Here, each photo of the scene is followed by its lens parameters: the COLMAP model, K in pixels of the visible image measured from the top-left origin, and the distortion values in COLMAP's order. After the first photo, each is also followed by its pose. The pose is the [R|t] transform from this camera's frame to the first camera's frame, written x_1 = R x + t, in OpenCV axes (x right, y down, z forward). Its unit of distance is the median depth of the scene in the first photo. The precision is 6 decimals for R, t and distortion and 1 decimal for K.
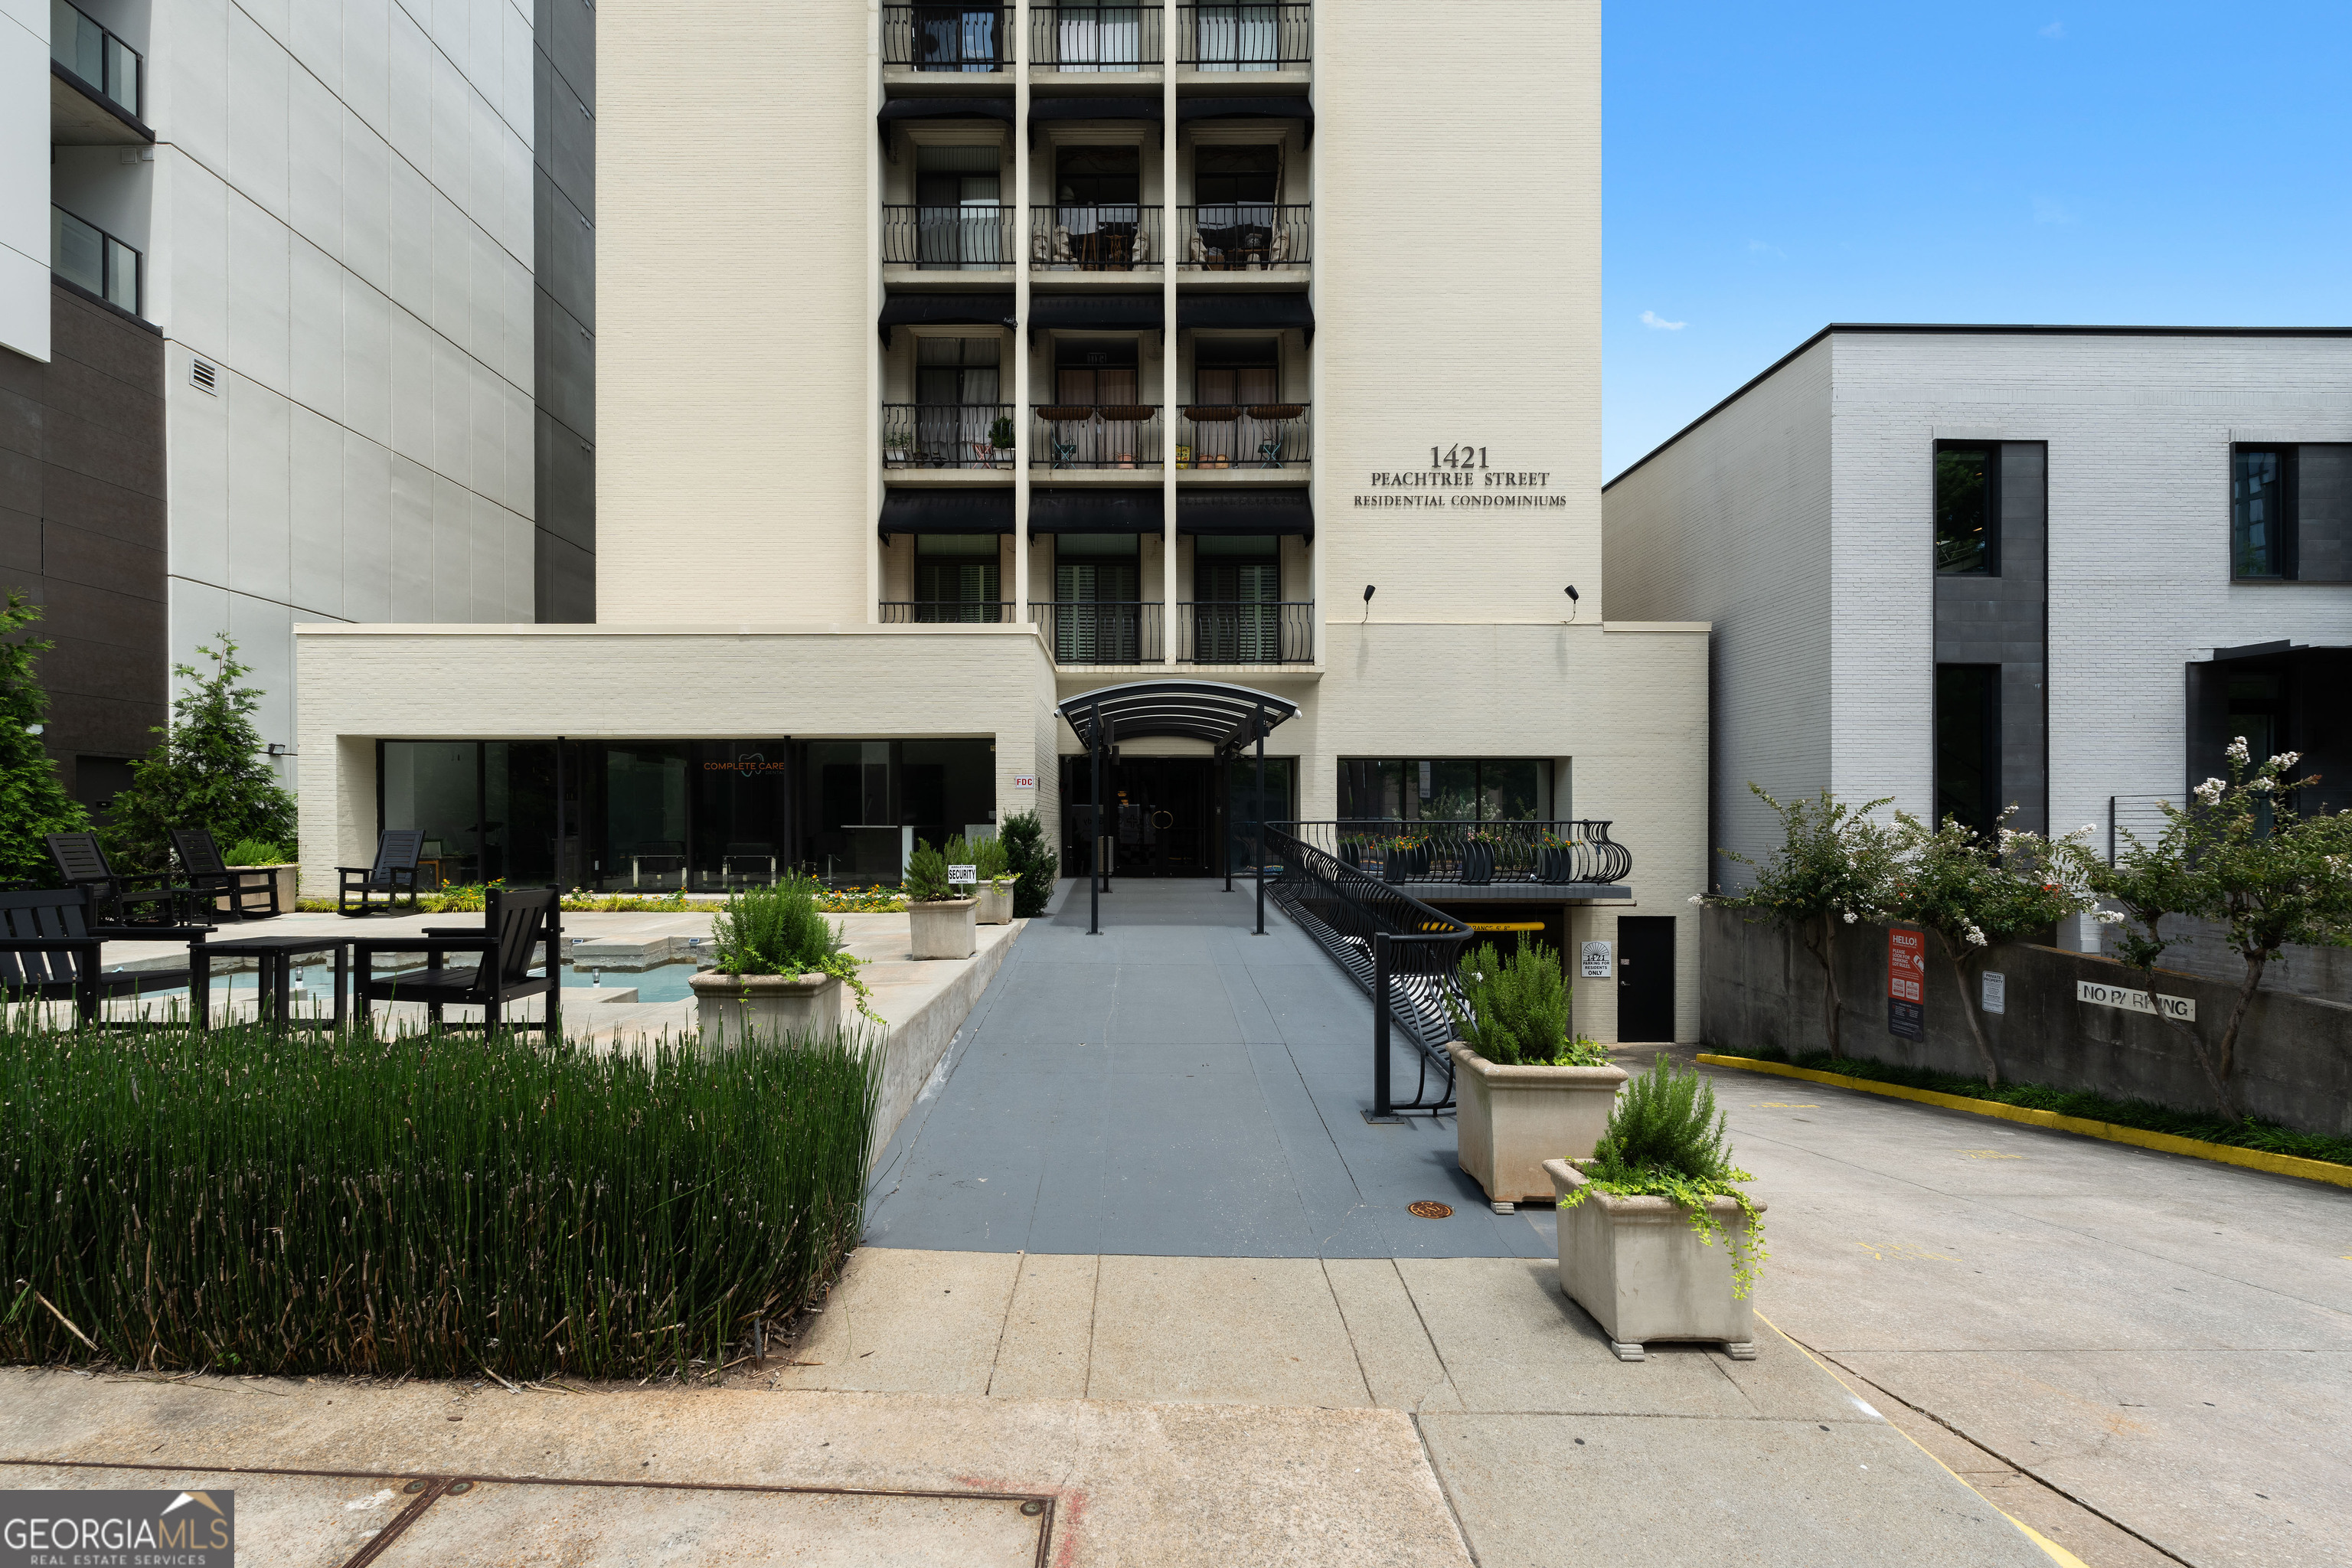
lens RADIAL K [[1034.1, 0, 1179.7], [0, 1034.1, 799.1], [0, 0, 1]] dist [-0.003099, -0.000406]
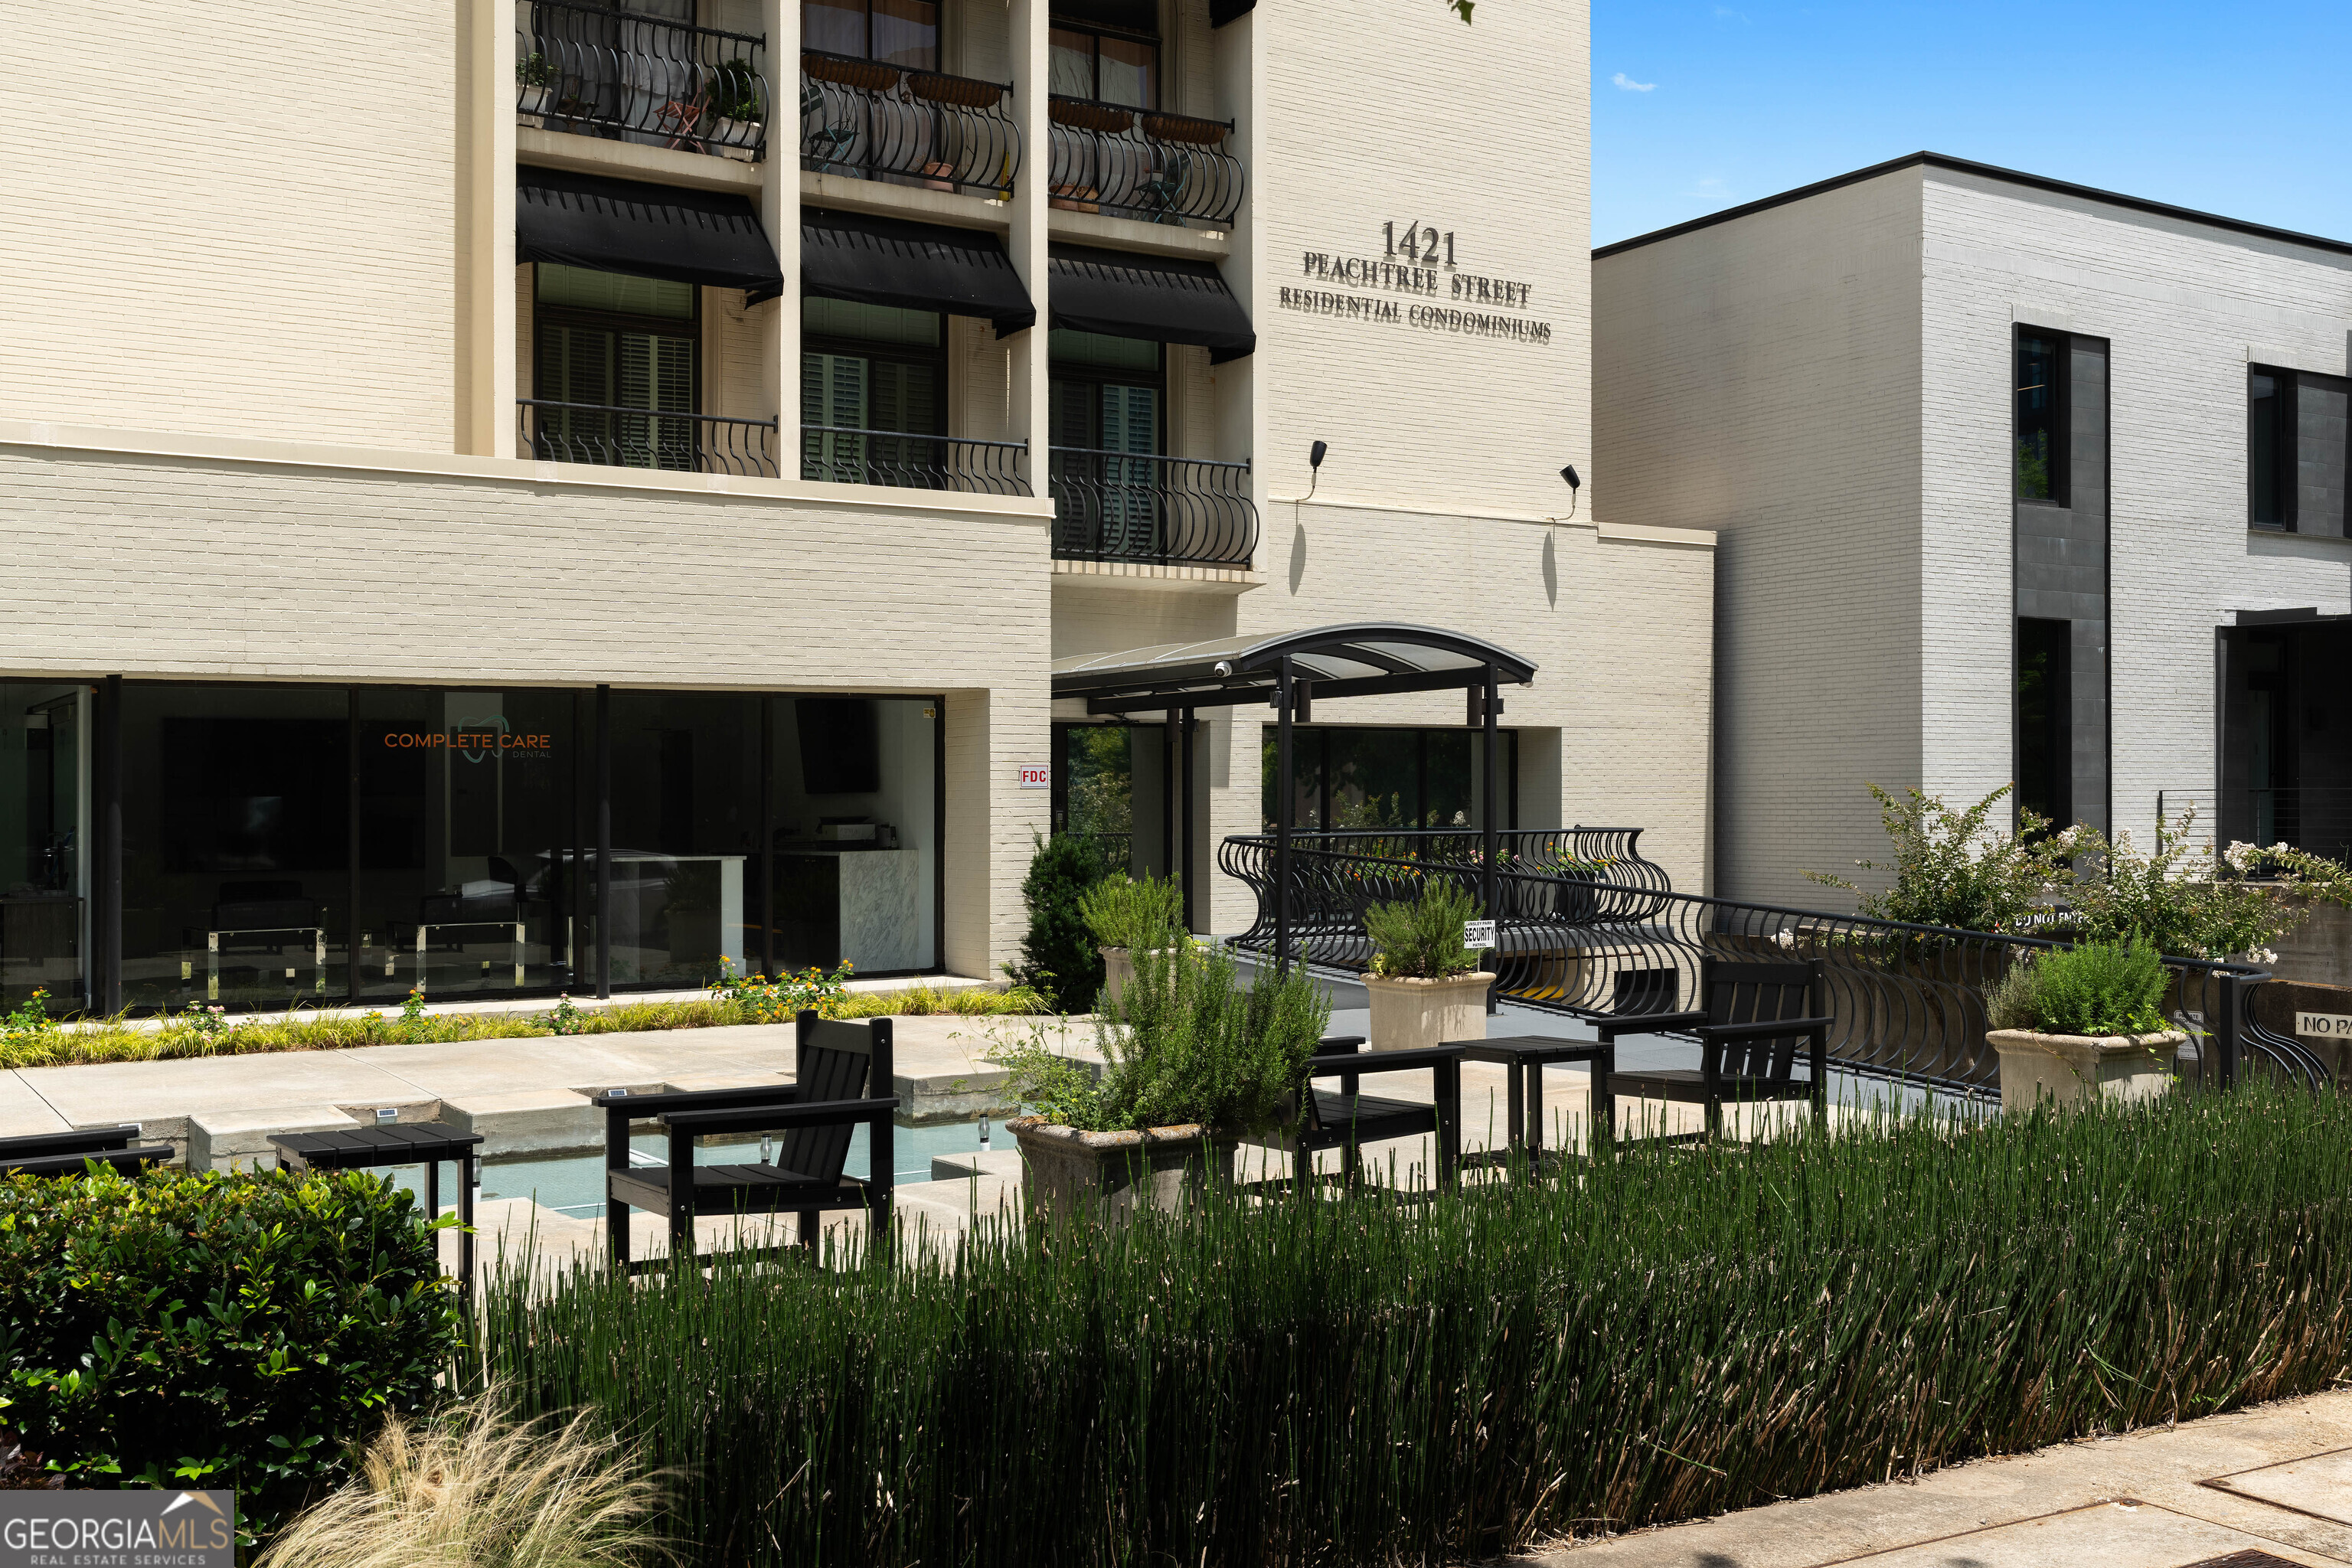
lens RADIAL K [[2268.6, 0, 1172.8], [0, 2268.6, 735.1], [0, 0, 1]] dist [0.005741, 0.014673]
pose [[0.848753, 0.009554, 0.528702, -0.587798], [-0.003467, 0.999916, -0.012503, -0.018434], [-0.528777, 0.008779, 0.848715, -0.078388]]
